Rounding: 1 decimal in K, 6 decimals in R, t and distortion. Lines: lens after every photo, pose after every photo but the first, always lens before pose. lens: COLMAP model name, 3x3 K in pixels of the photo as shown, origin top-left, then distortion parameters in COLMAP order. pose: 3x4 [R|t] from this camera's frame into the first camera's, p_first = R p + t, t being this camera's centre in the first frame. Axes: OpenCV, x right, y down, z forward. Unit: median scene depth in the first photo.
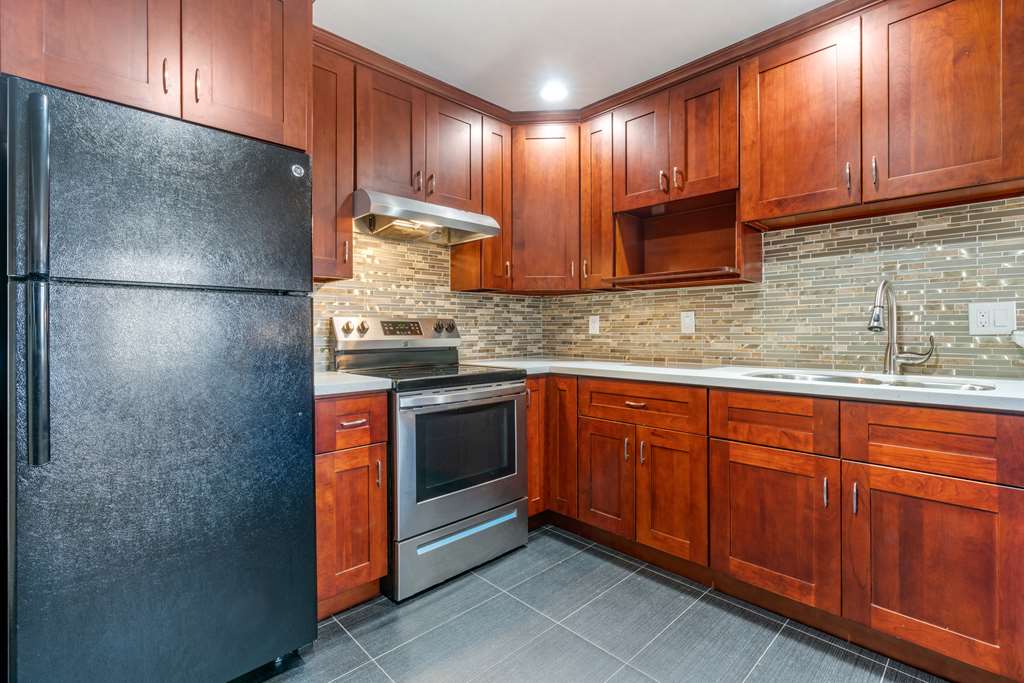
lens RADIAL K [[465.0, 0, 512.0], [0, 465.0, 341.5], [0, 0, 1]] dist [-0.000008, 0.000436]
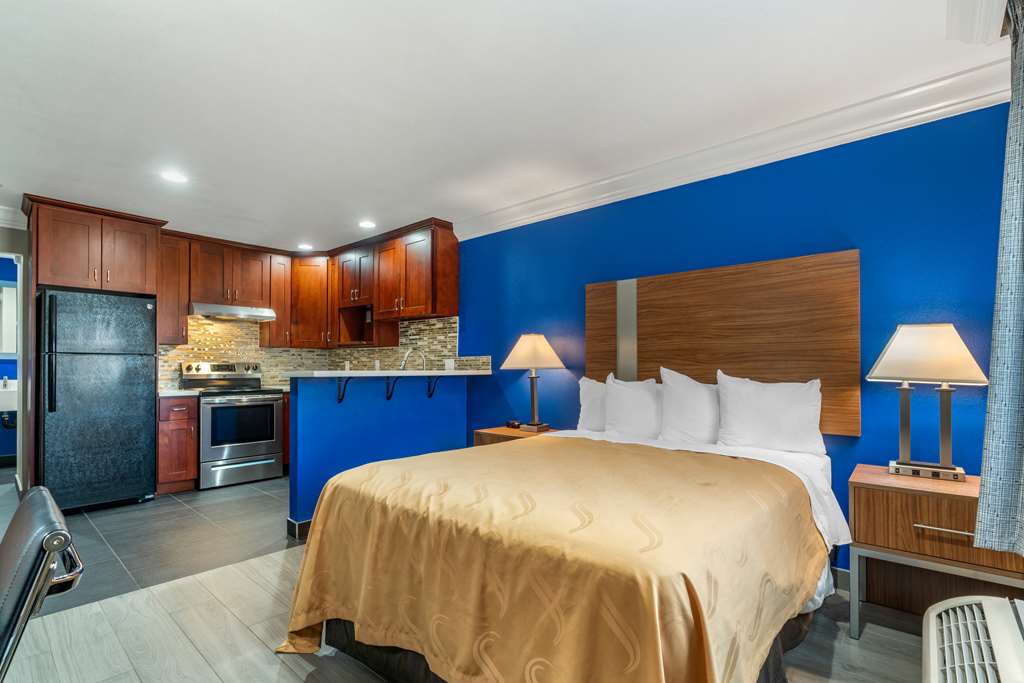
lens RADIAL K [[472.8, 0, 510.2], [0, 472.8, 372.7], [0, 0, 1]] dist [-0.031974, 0.000130]
pose [[0.996644, 0.003688, 0.081780, 0.849208], [-0.002626, 0.999911, -0.013091, 0.014380], [-0.081821, 0.012832, 0.996564, -1.098721]]
